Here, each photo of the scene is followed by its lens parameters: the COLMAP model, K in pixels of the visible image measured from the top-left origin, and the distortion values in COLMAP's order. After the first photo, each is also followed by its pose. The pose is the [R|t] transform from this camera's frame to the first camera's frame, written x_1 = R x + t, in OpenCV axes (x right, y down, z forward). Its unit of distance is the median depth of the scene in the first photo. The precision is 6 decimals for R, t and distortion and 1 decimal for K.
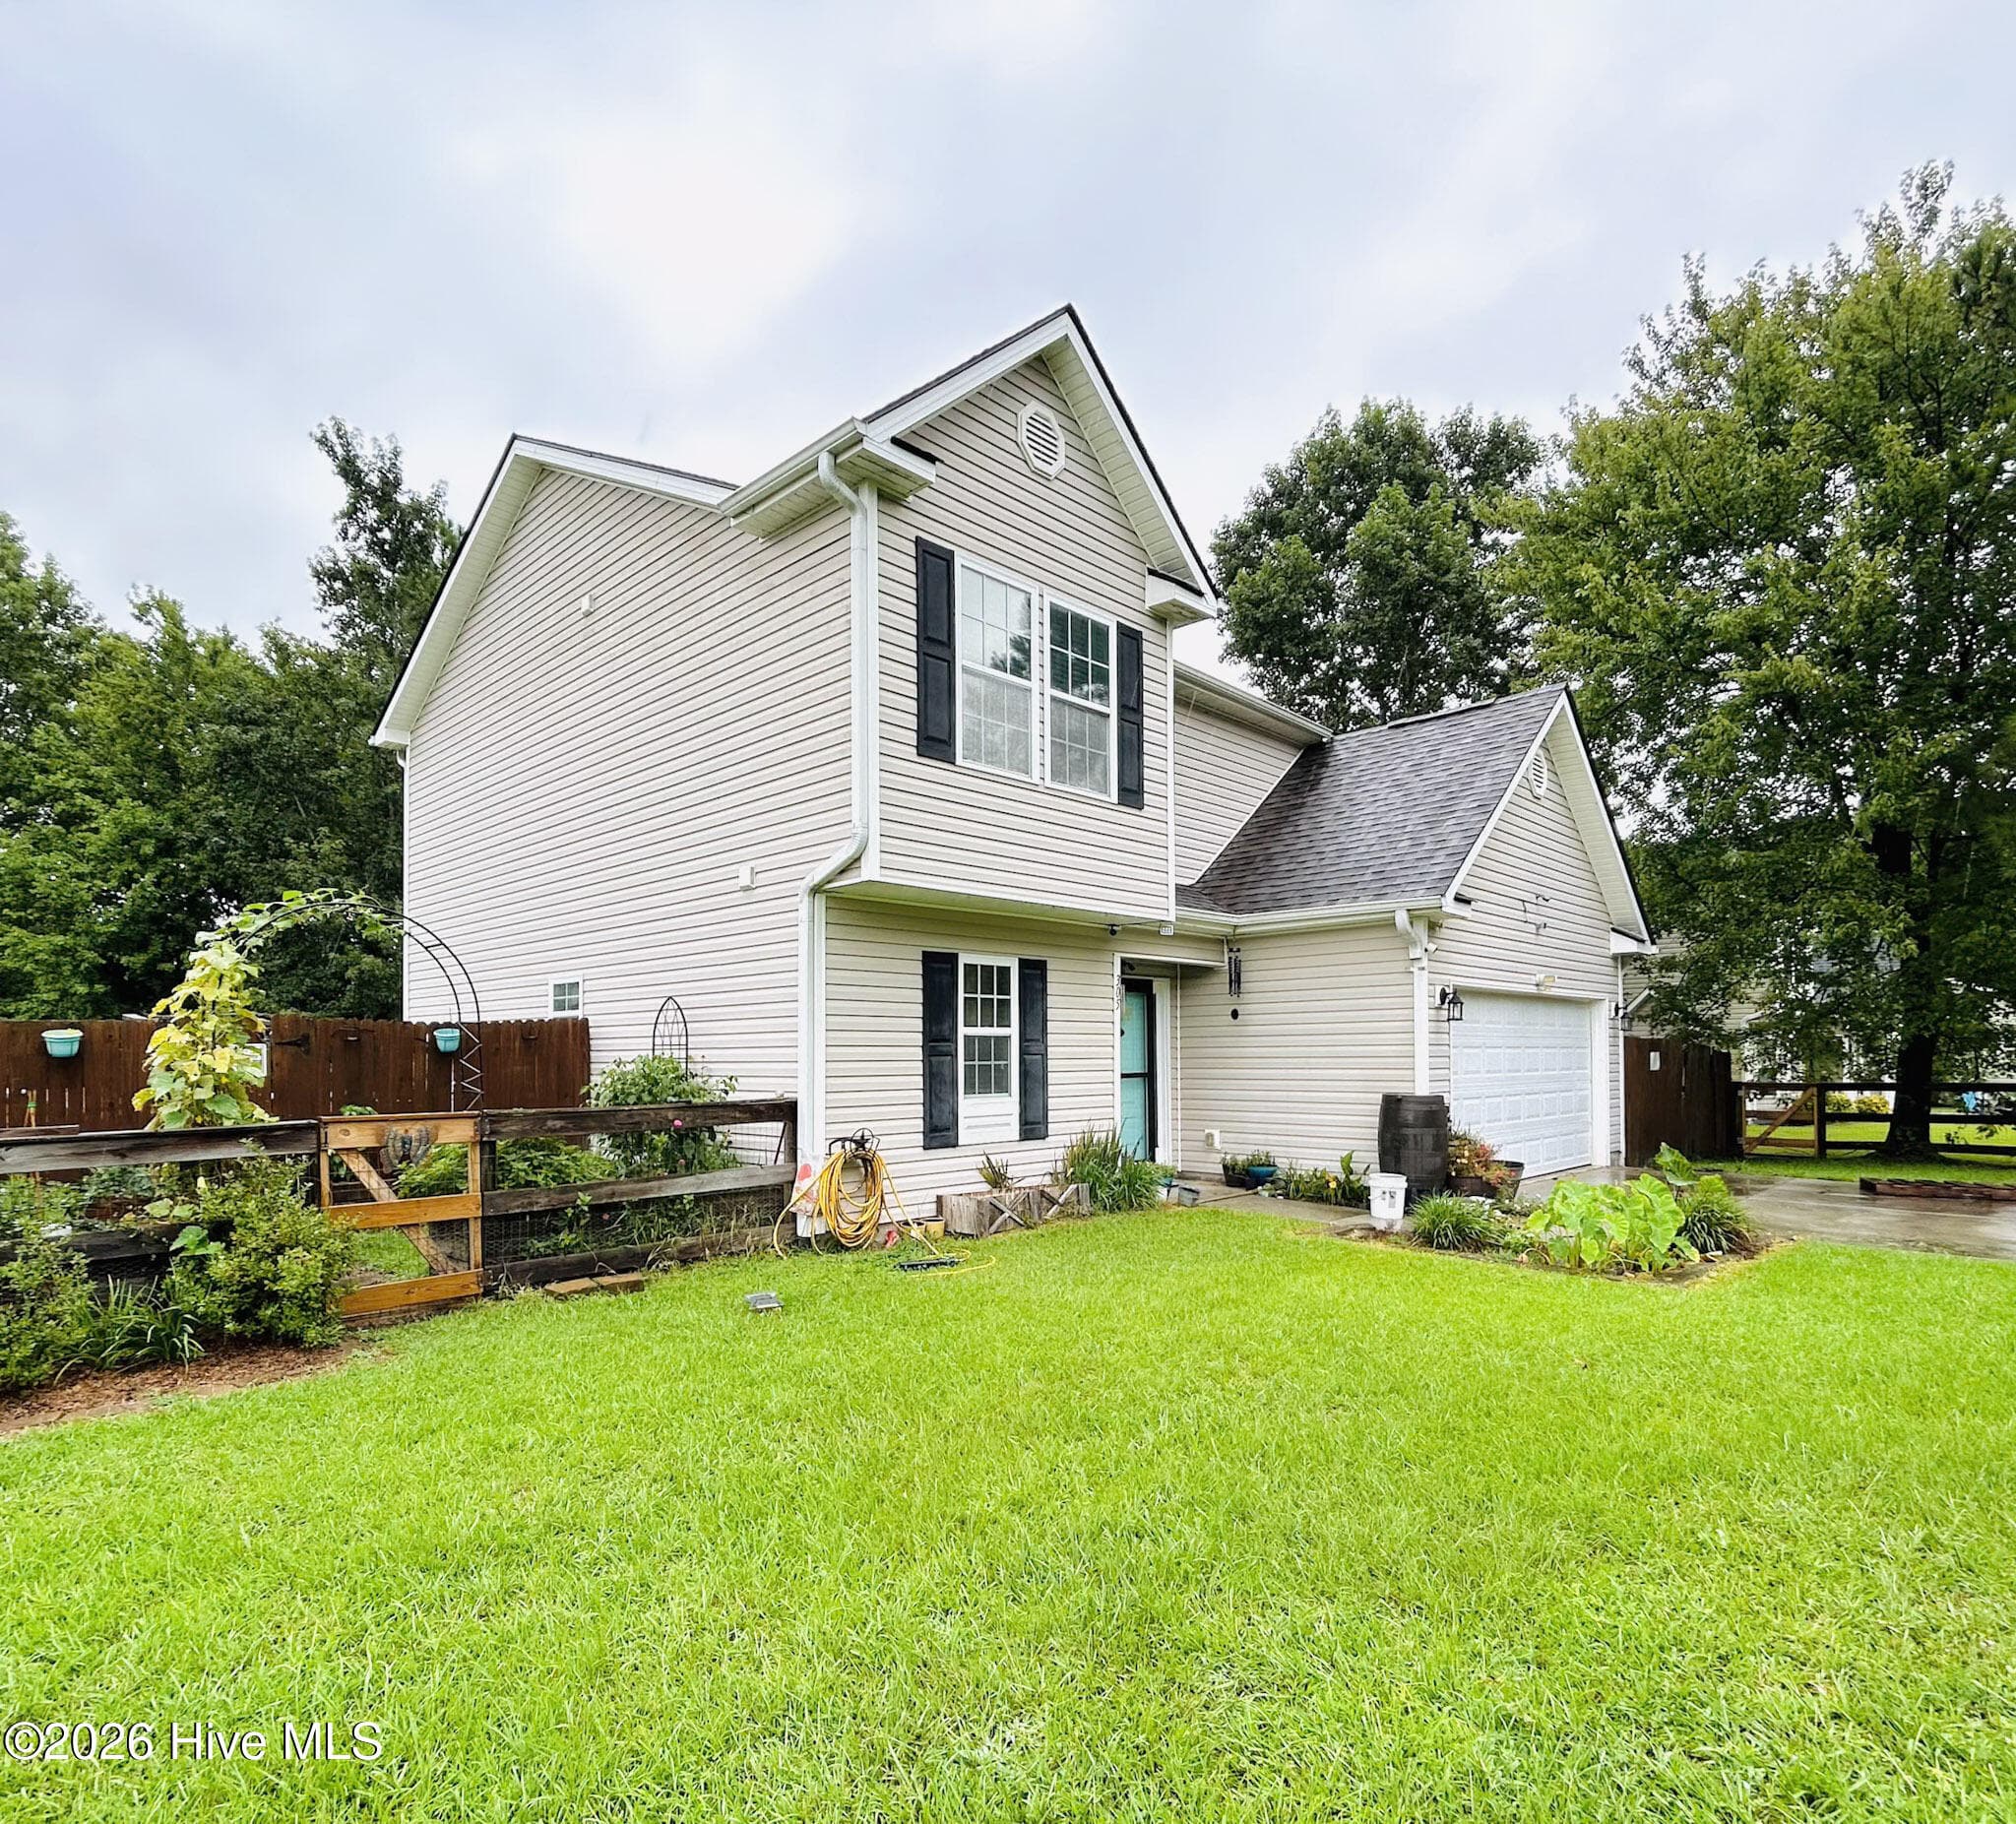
lens RADIAL K [[1108.7, 0, 942.1], [0, 1108.7, 1036.9], [0, 0, 1]] dist [-0.001494, -0.003252]
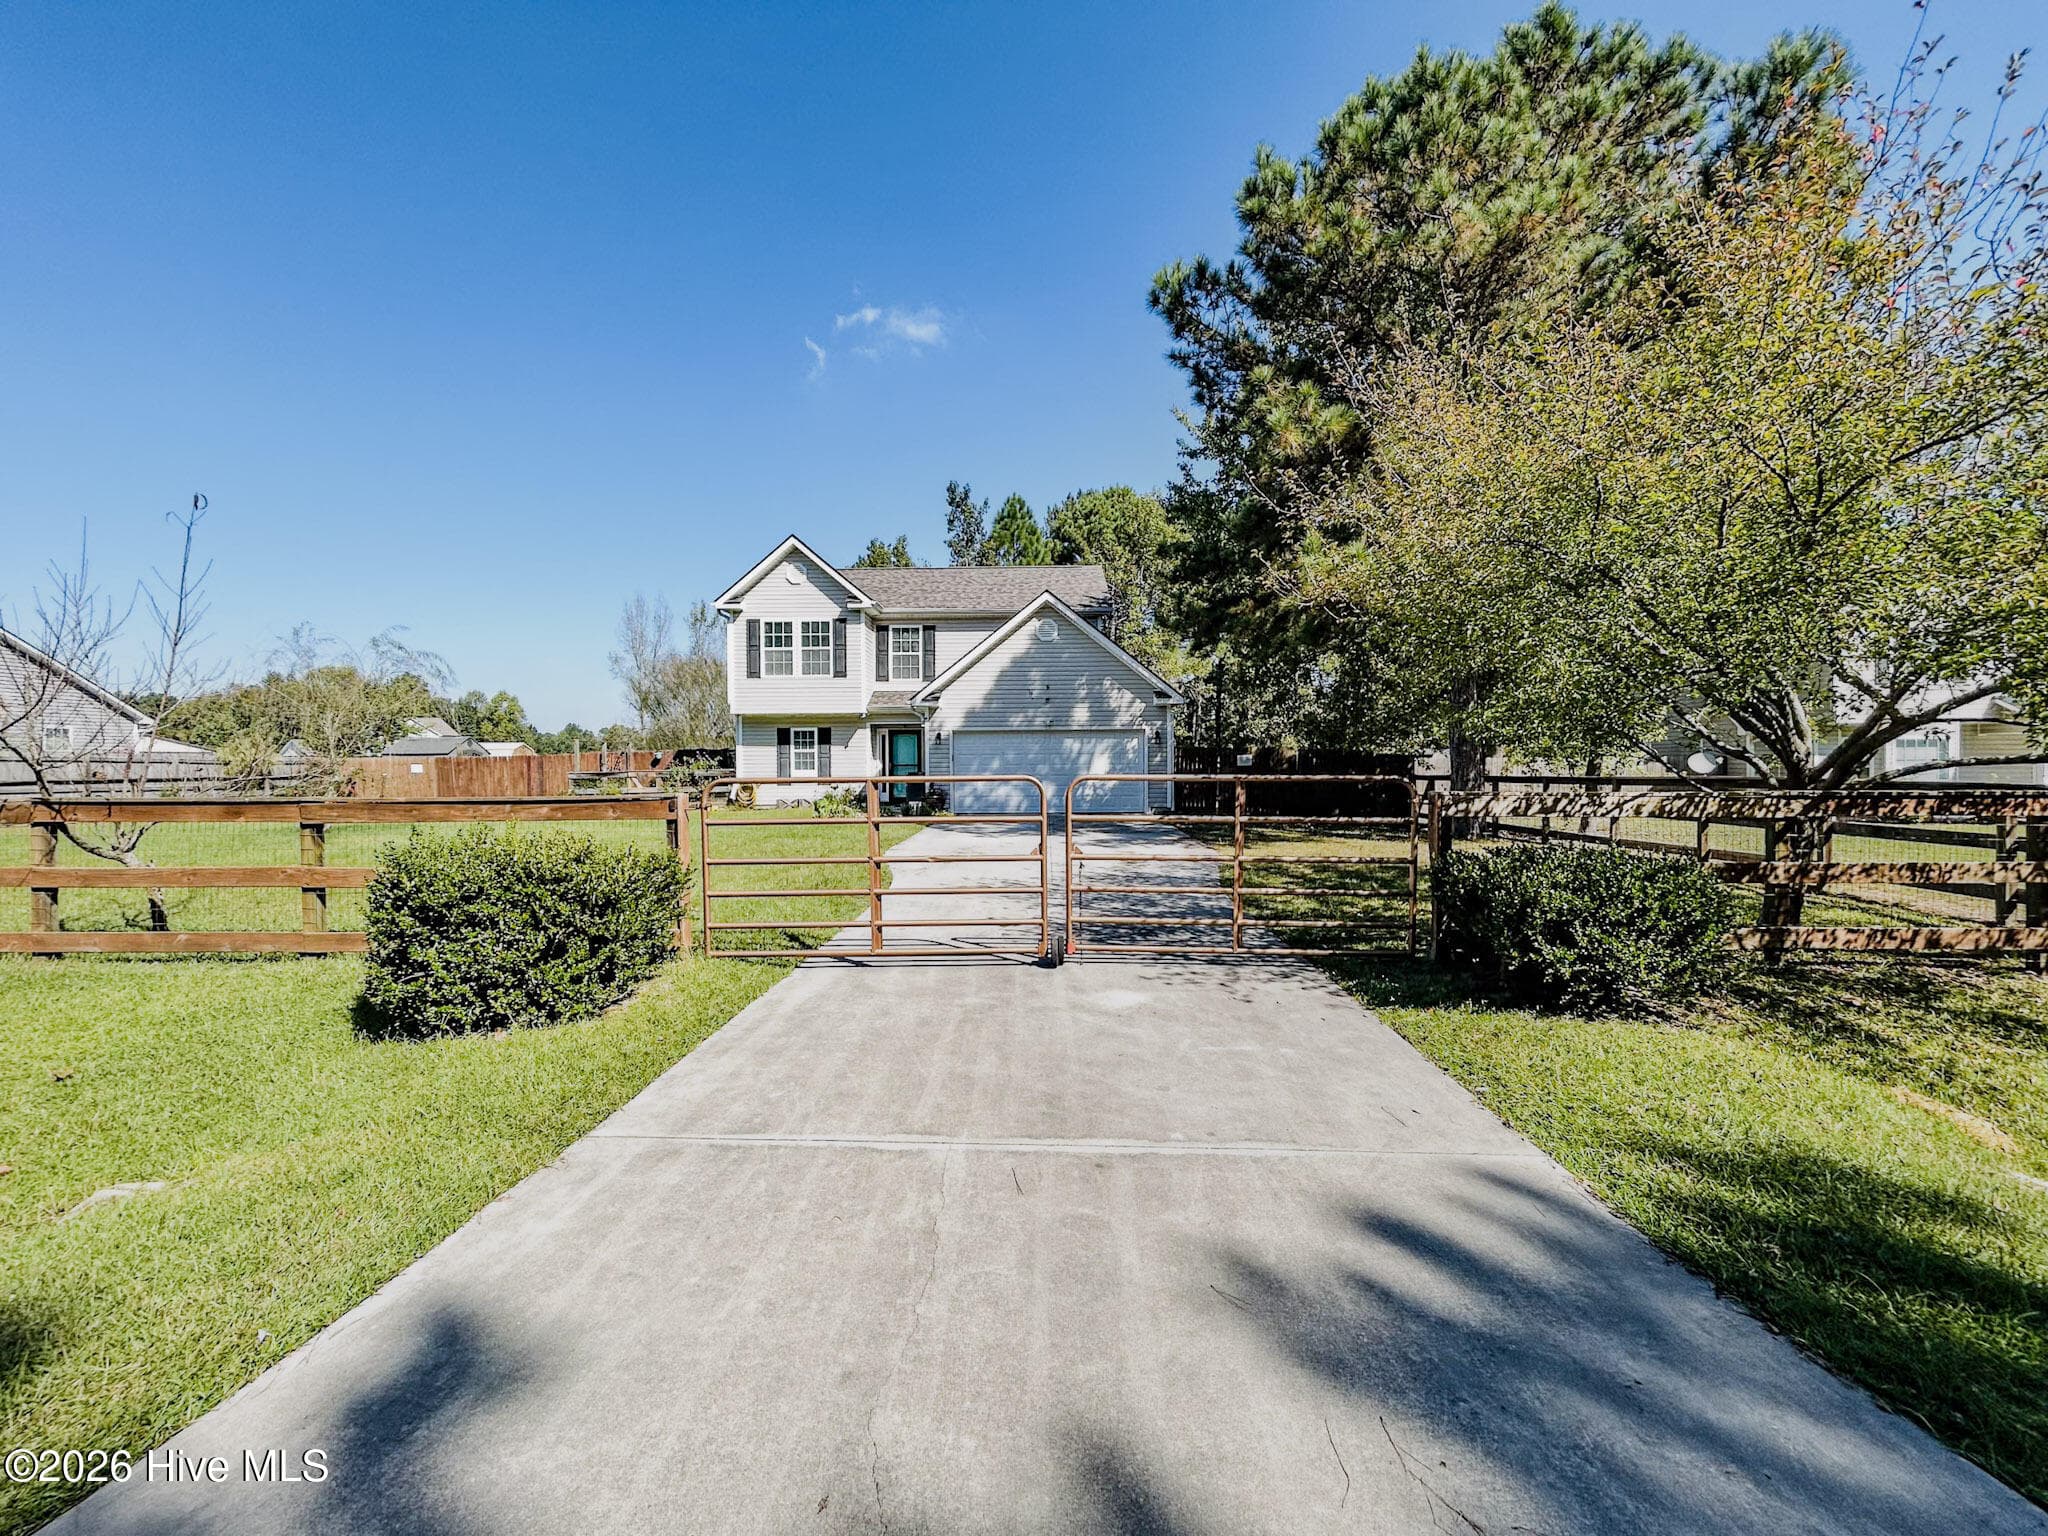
lens RADIAL K [[830.4, 0, 1034.0], [0, 830.4, 767.8], [0, 0, 1]] dist [0.006102, 0.001348]
pose [[0.708649, 0.006986, -0.705527, 2.297623], [0.014585, 0.999592, 0.024547, -0.005443], [0.705411, -0.027685, 0.708258, -0.271094]]
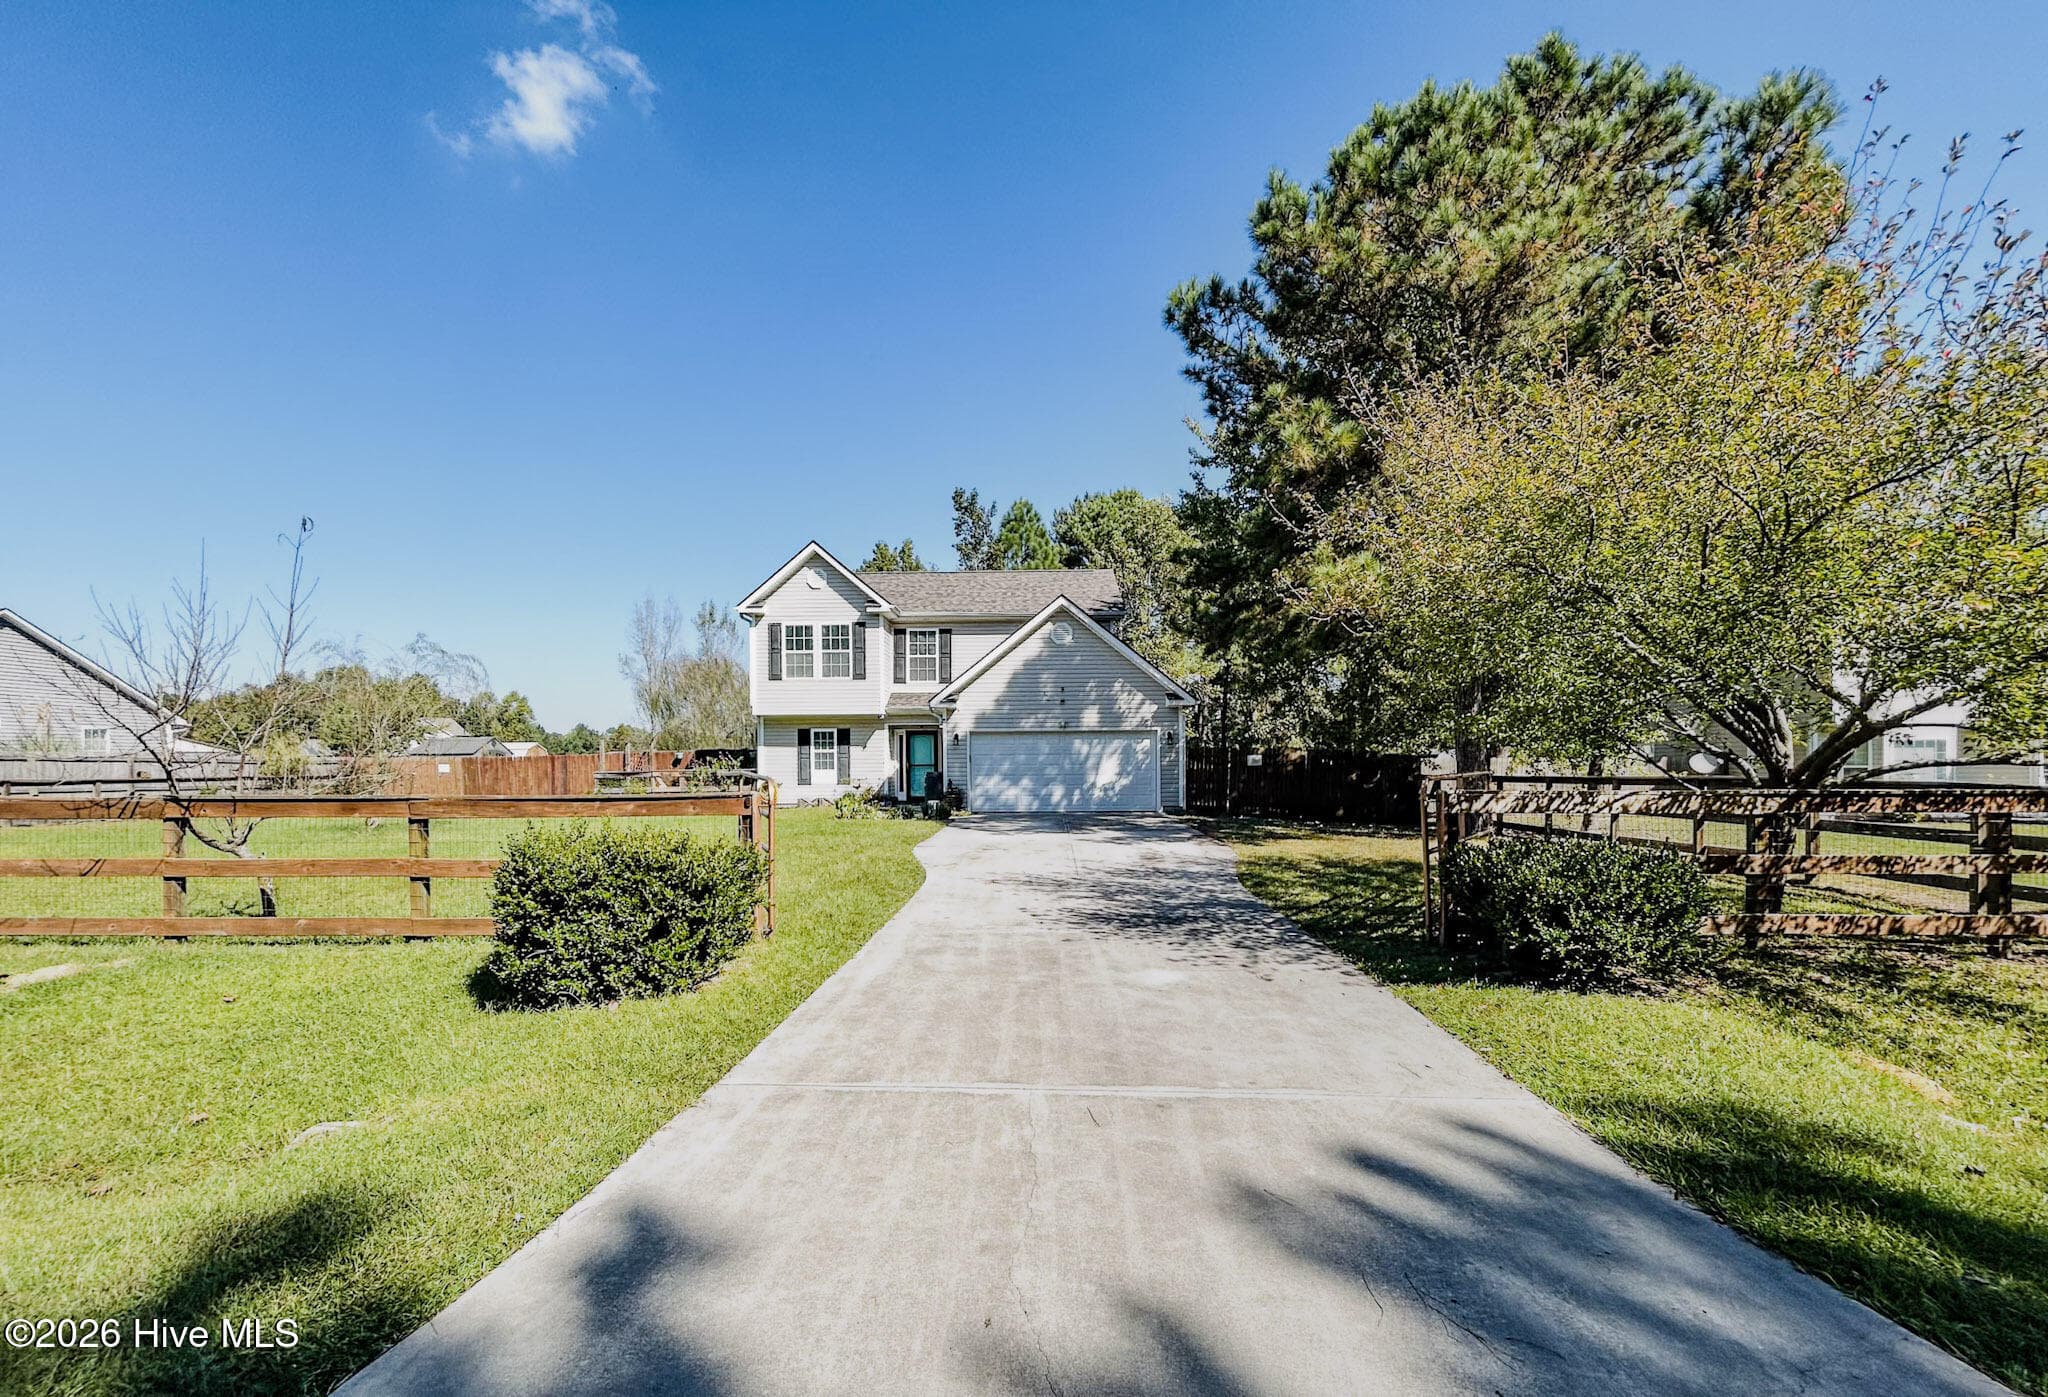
lens RADIAL K [[827.6, 0, 1035.2], [0, 827.6, 766.7], [0, 0, 1]] dist [0.009158, -0.001149]
pose [[0.705413, 0.006627, -0.708766, 2.315158], [0.013992, 0.999631, 0.023273, -0.007805], [0.708658, -0.026334, 0.705060, -0.328192]]
